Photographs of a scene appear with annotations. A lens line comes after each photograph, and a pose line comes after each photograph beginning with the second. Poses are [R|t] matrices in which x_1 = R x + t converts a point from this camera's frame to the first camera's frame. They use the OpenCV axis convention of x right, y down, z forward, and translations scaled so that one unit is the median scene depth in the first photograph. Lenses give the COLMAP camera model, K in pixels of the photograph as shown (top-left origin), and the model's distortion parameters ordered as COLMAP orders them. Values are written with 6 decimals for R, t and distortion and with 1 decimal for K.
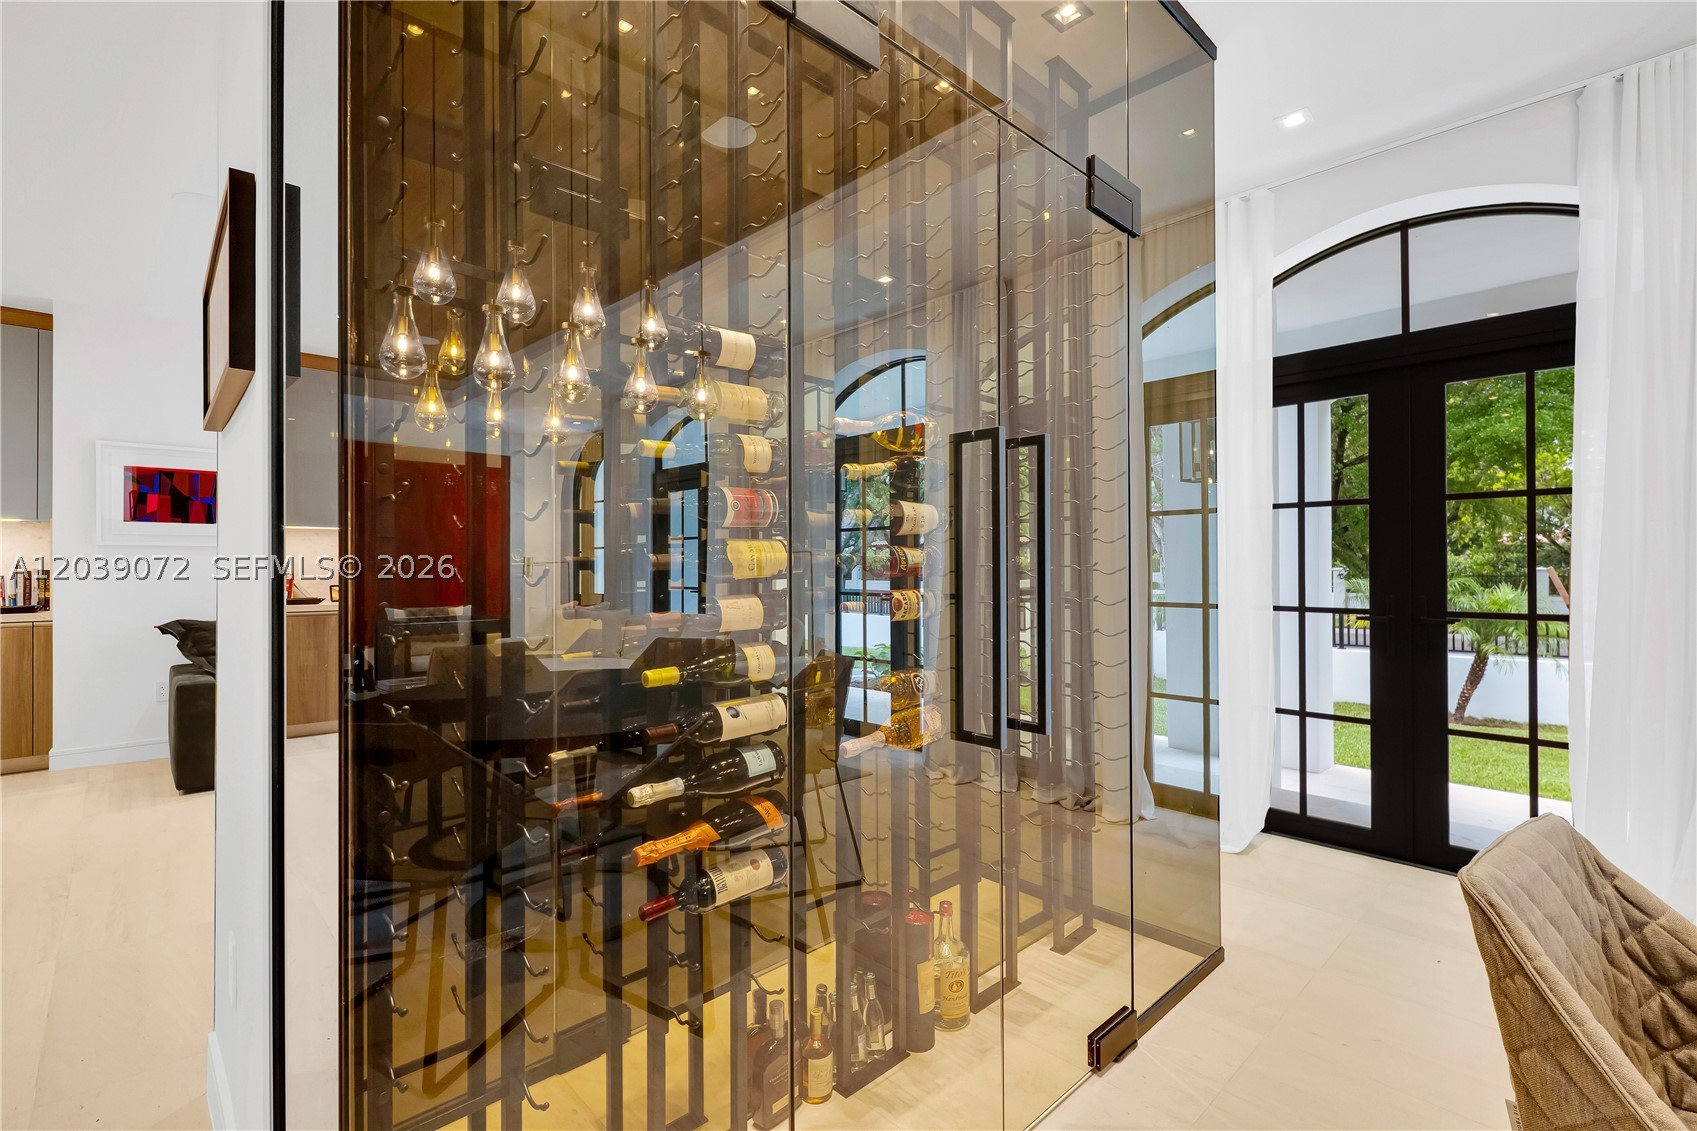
lens RADIAL K [[768.8, 0, 841.8], [0, 768.8, 551.8], [0, 0, 1]] dist [0.004312, -0.001184]
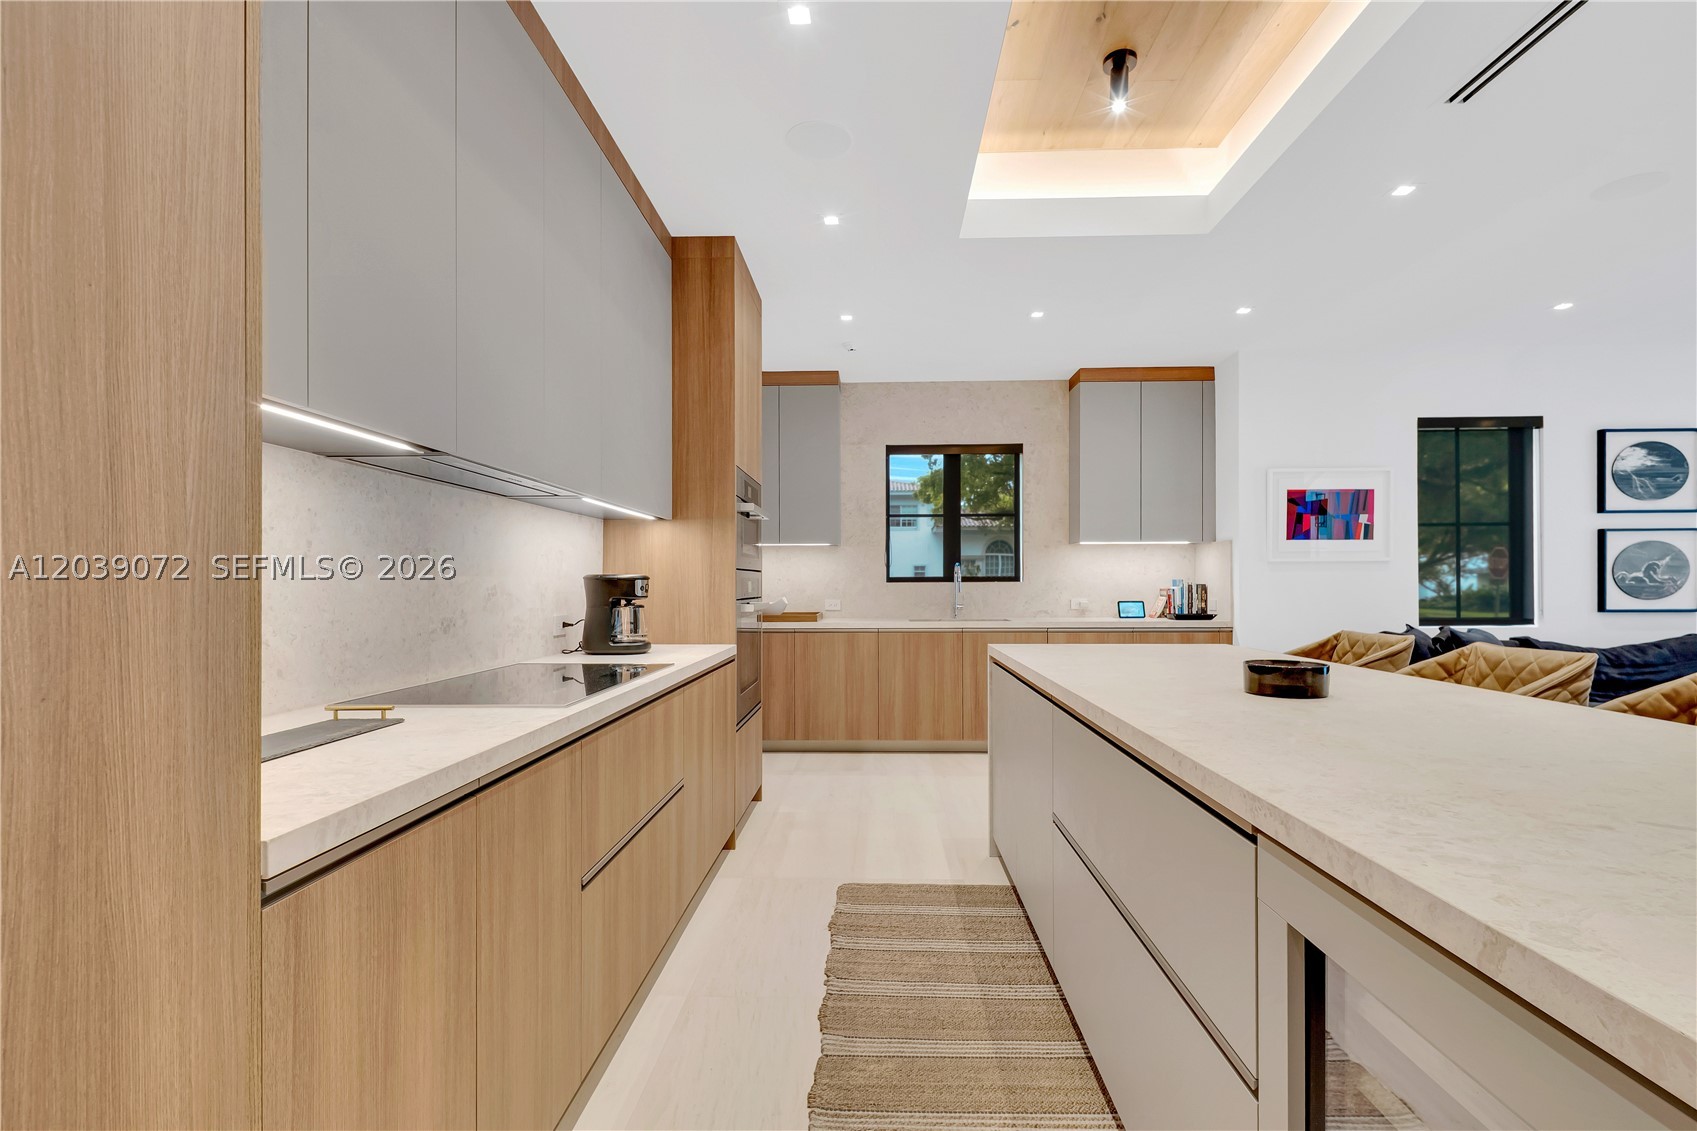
lens RADIAL K [[768.8, 0, 853.5], [0, 768.8, 585.1], [0, 0, 1]] dist [0.004312, -0.001184]
pose [[0.703619, 0.007456, -0.710538, -0.629031], [0.002735, 0.999909, 0.013201, 0.009244], [0.710572, -0.011232, 0.703535, -0.240836]]
